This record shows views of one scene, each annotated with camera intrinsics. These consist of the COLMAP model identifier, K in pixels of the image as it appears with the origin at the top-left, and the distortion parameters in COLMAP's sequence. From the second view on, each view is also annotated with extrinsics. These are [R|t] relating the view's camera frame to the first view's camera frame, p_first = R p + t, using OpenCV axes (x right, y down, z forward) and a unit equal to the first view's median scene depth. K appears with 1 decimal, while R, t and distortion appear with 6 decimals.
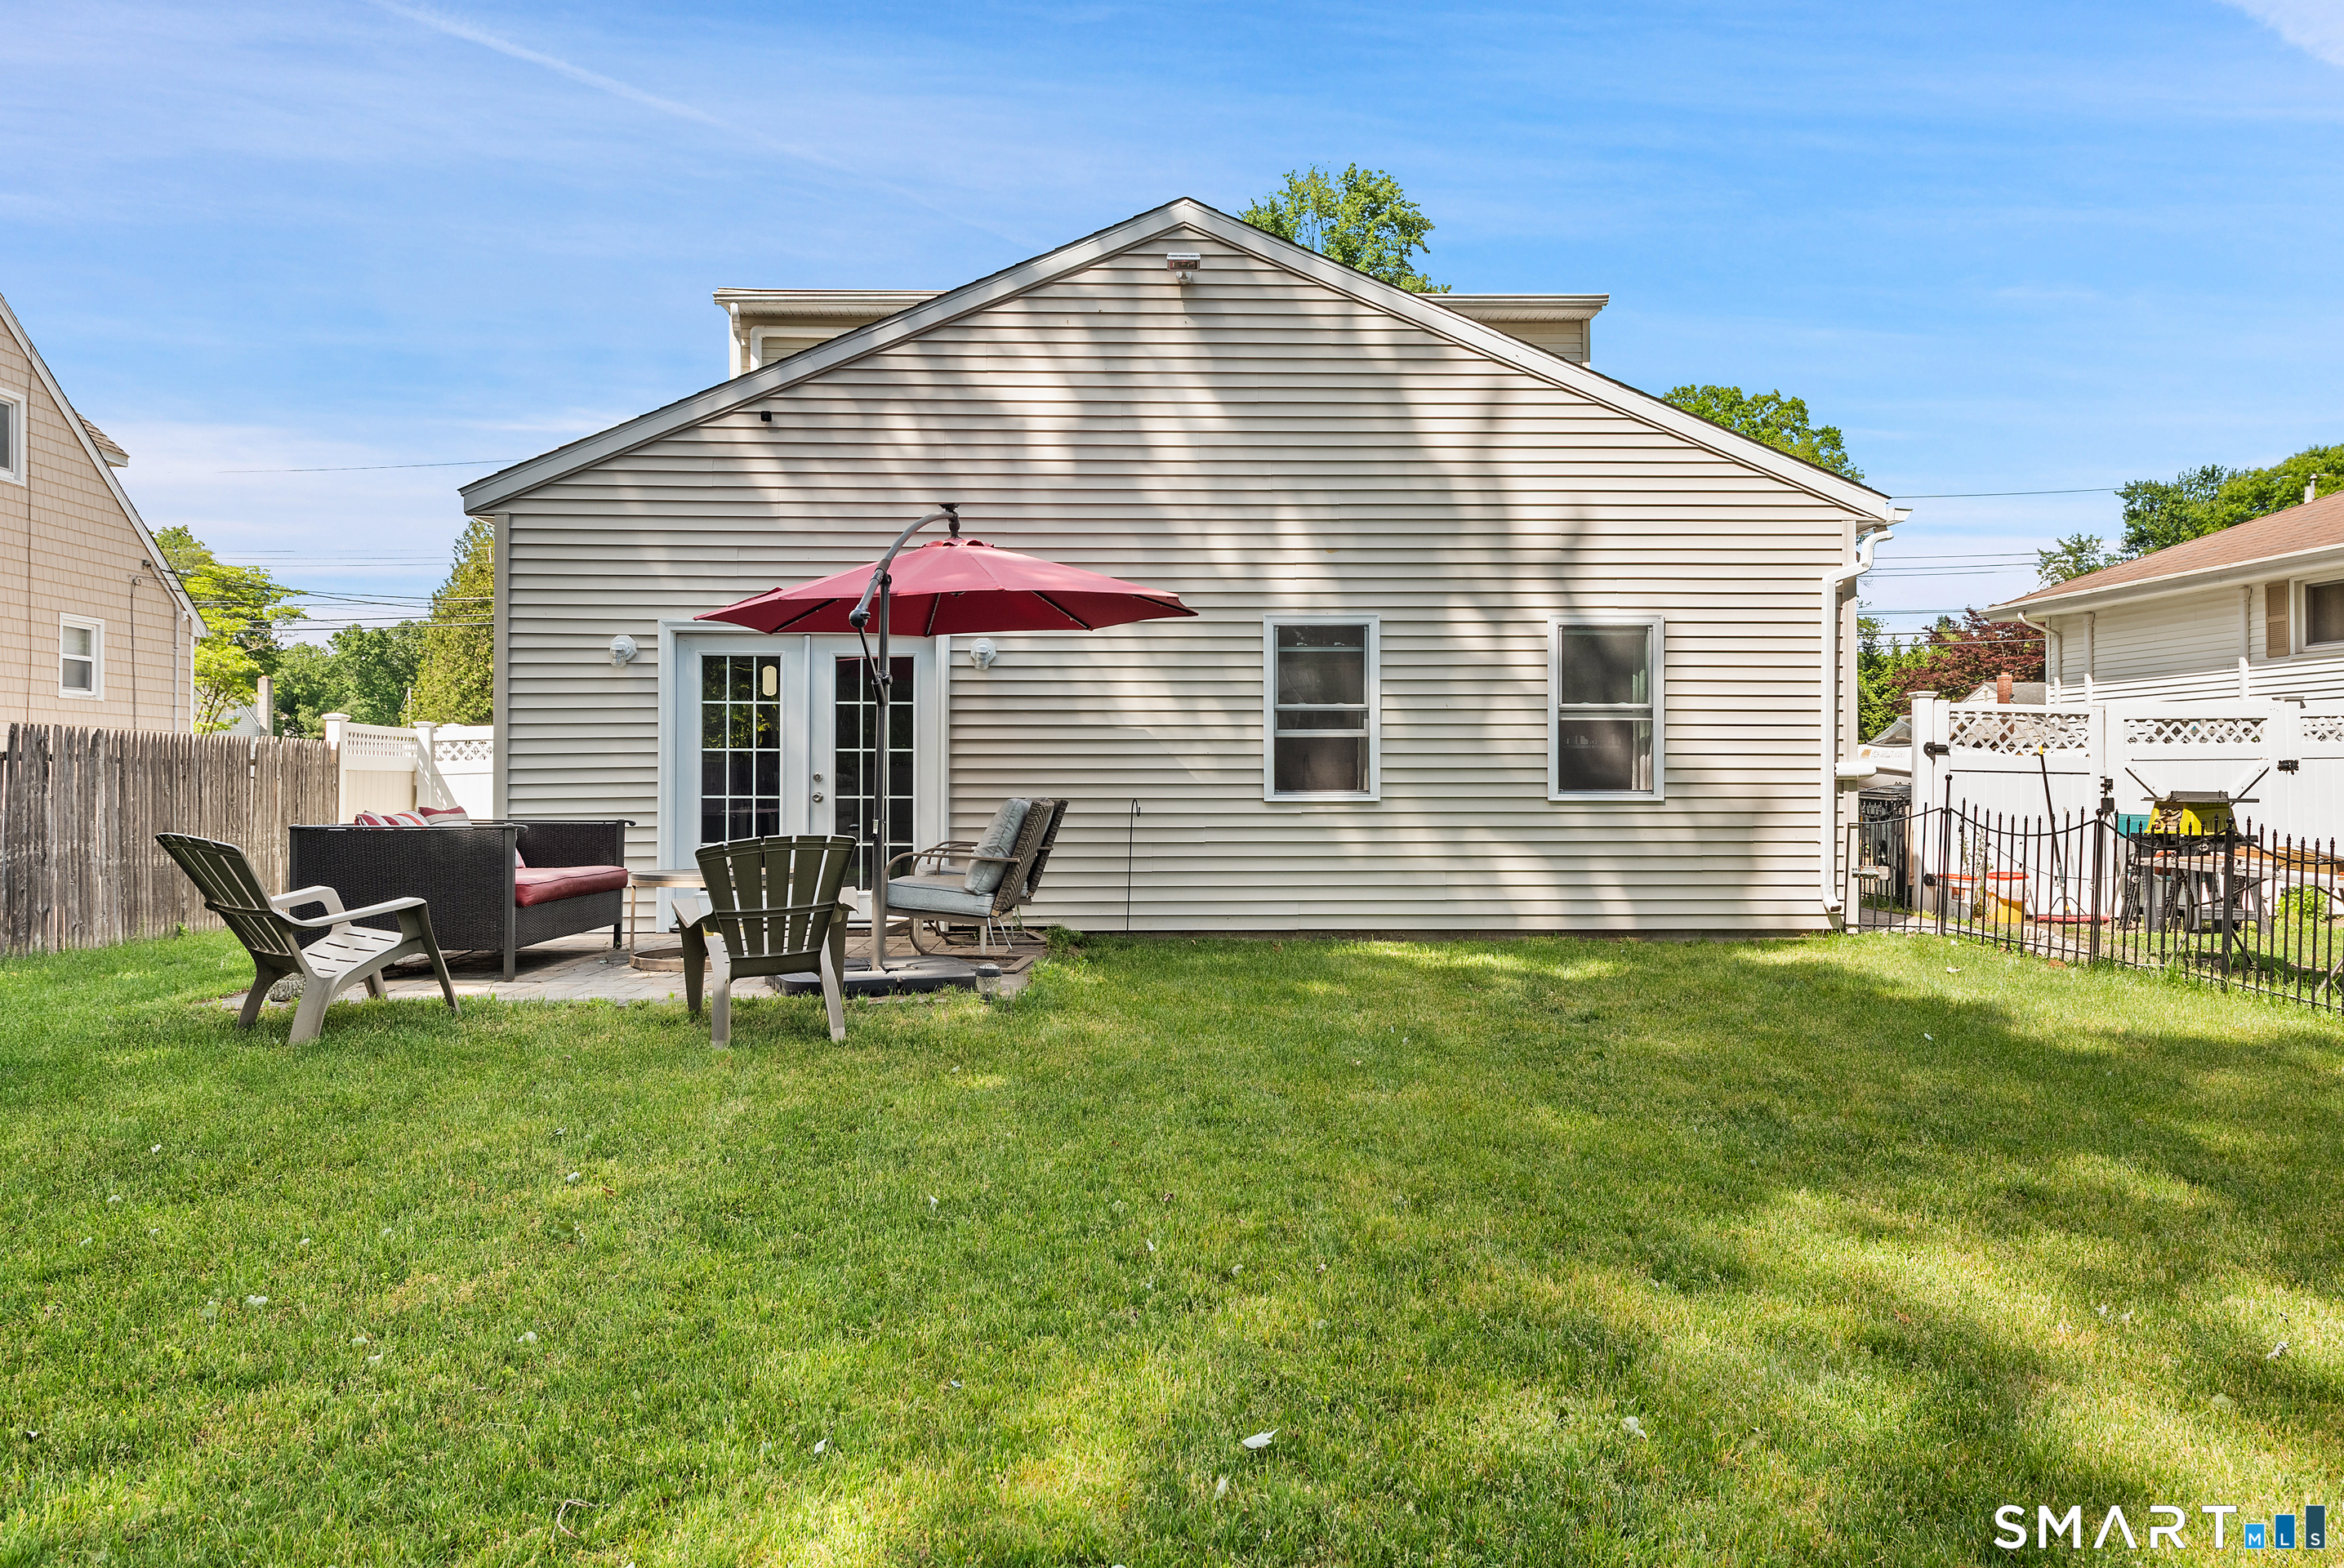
lens RADIAL K [[1582.6, 0, 1165.4], [0, 1582.6, 783.4], [0, 0, 1]] dist [0.019286, 0.000013]
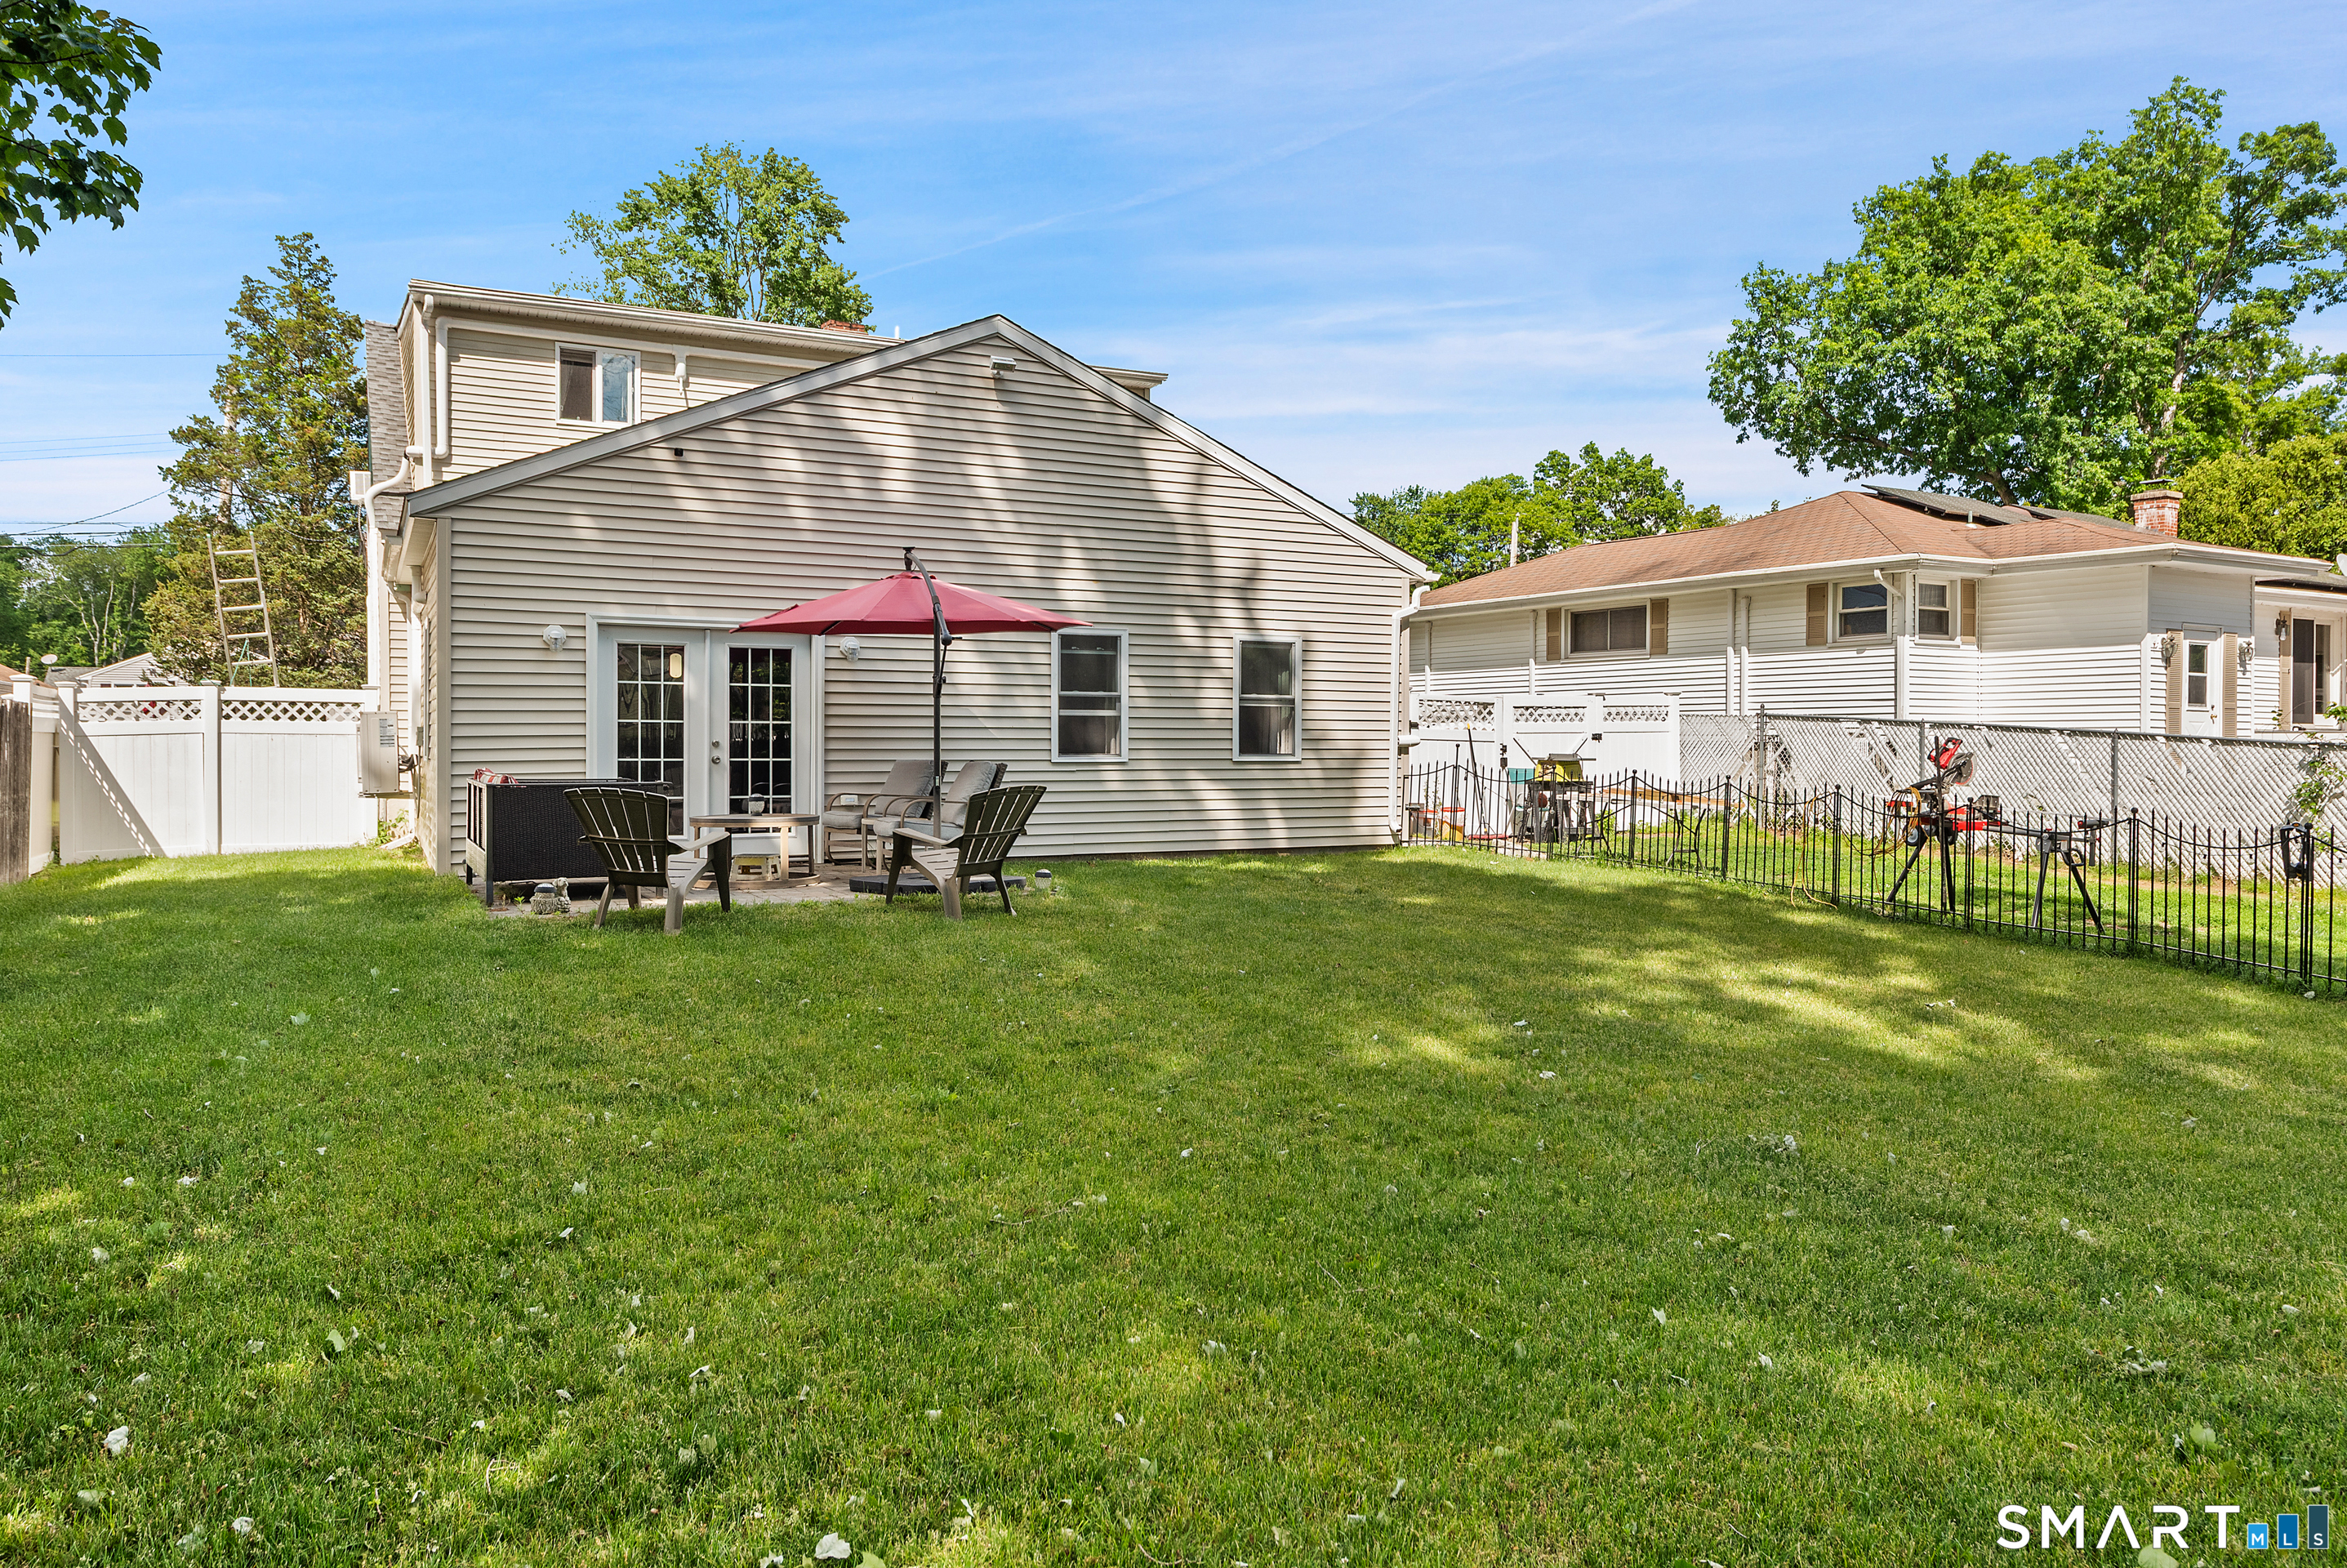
lens RADIAL K [[1584.7, 0, 1175.9], [0, 1584.7, 779.6], [0, 0, 1]] dist [0.019286, 0.000013]
pose [[0.901556, -0.007532, 0.432597, -0.433520], [-0.003019, 0.999715, 0.023697, -0.006333], [-0.432652, -0.022670, 0.901276, -0.287285]]
